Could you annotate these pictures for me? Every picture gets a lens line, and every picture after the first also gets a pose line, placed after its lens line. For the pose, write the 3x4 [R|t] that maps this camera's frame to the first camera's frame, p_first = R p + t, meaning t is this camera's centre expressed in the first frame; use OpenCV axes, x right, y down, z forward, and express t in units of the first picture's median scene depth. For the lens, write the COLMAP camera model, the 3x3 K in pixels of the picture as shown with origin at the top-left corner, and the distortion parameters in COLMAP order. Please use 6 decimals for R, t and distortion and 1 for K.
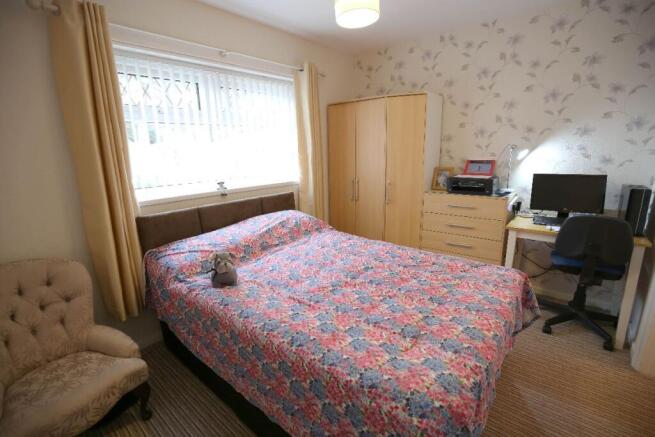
lens RADIAL K [[301.3, 0, 328.5], [0, 301.3, 219.5], [0, 0, 1]] dist [-0.019105, 0.000490]
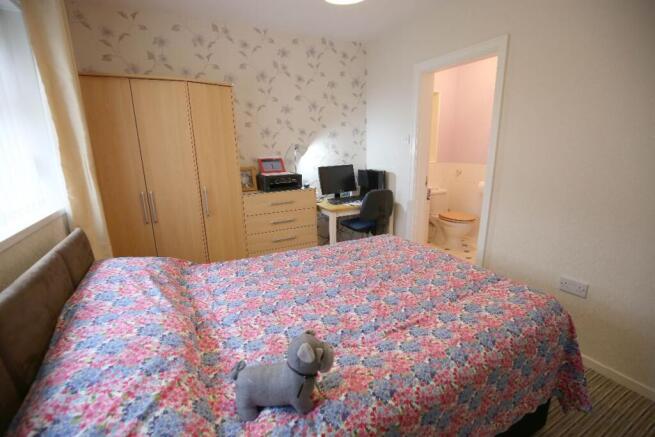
lens RADIAL K [[301.3, 0, 328.1], [0, 301.3, 218.8], [0, 0, 1]] dist [-0.019105, 0.000490]
pose [[0.384004, -0.206420, 0.899962, -0.498321], [0.219324, 0.967185, 0.128256, -0.096883], [-0.896905, 0.148133, 0.416676, 0.464888]]
